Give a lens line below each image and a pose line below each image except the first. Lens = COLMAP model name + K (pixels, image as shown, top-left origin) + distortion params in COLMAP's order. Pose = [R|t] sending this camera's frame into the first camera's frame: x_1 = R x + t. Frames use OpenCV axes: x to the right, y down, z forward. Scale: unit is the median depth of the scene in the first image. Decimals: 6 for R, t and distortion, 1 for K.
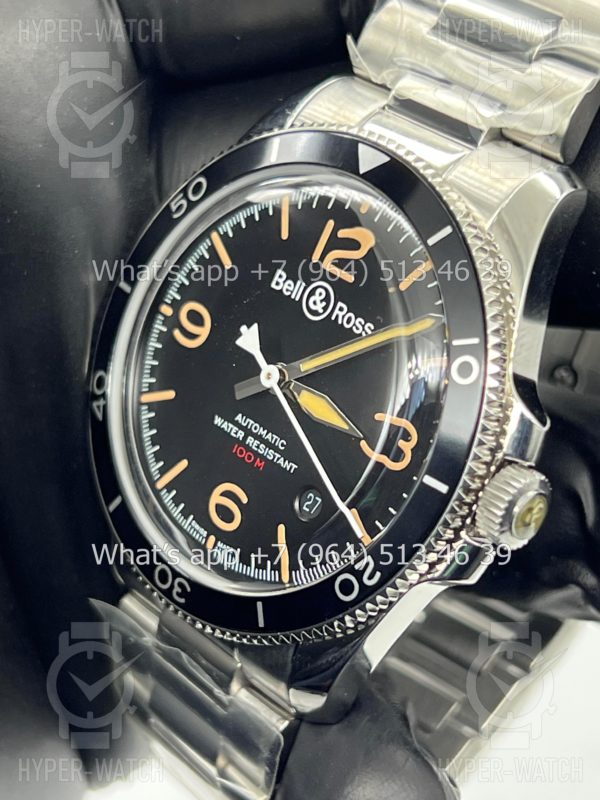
lens RADIAL K [[1855.9, 0, 300.7], [0, 1855.9, 406.3], [0, 0, 1]] dist [0.239944, 0.000000]
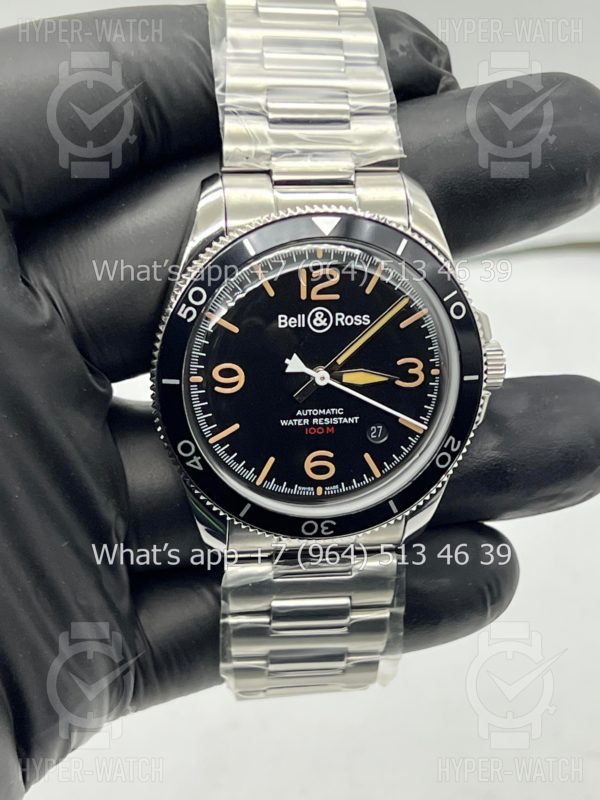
lens RADIAL K [[1855.9, 0, 301.4], [0, 1855.9, 404.1], [0, 0, 1]] dist [0.239944, 0.000000]
pose [[0.557485, -0.540784, 0.629891, -0.994999], [0.376536, 0.840912, 0.388700, -0.595393], [-0.739886, 0.020483, 0.672421, -0.018353]]
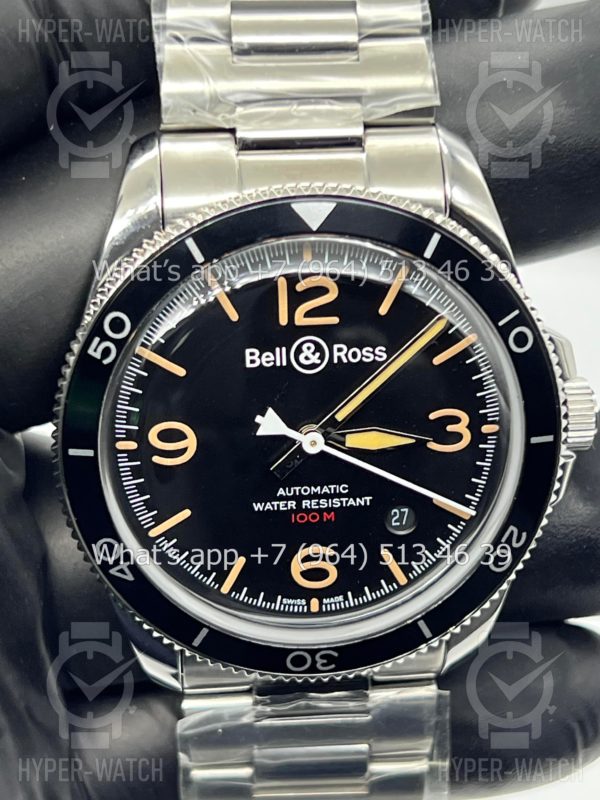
lens RADIAL K [[1855.9, 0, 299.6], [0, 1855.9, 392.3], [0, 0, 1]] dist [0.239944, 0.000000]
pose [[0.608442, -0.580861, 0.540738, -0.549398], [0.412736, 0.813587, 0.409542, -0.453762], [-0.677825, -0.026000, 0.734764, 0.256599]]
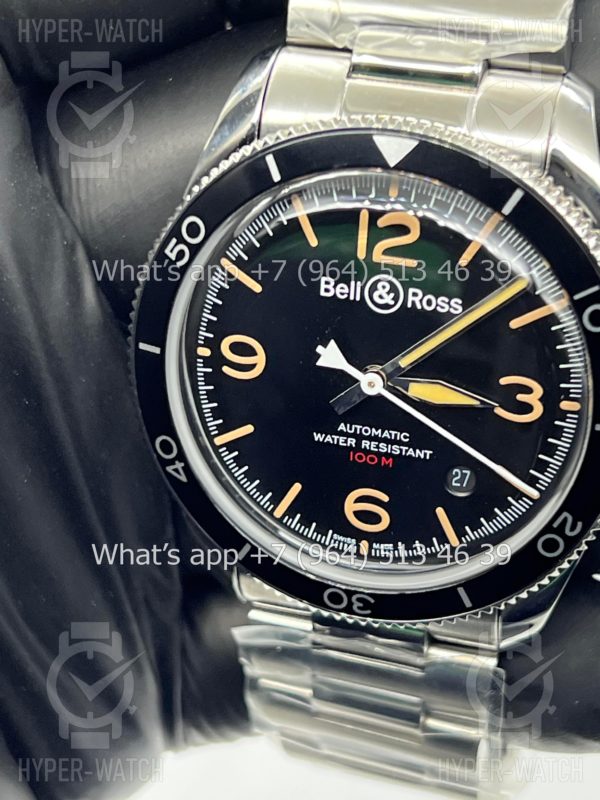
lens RADIAL K [[1855.9, 0, 293.0], [0, 1855.9, 403.3], [0, 0, 1]] dist [0.239944, 0.000000]
pose [[0.852352, -0.460291, 0.248252, -0.299961], [0.377896, 0.870233, 0.316051, -0.332747], [-0.361513, -0.175574, 0.915687, 0.106098]]
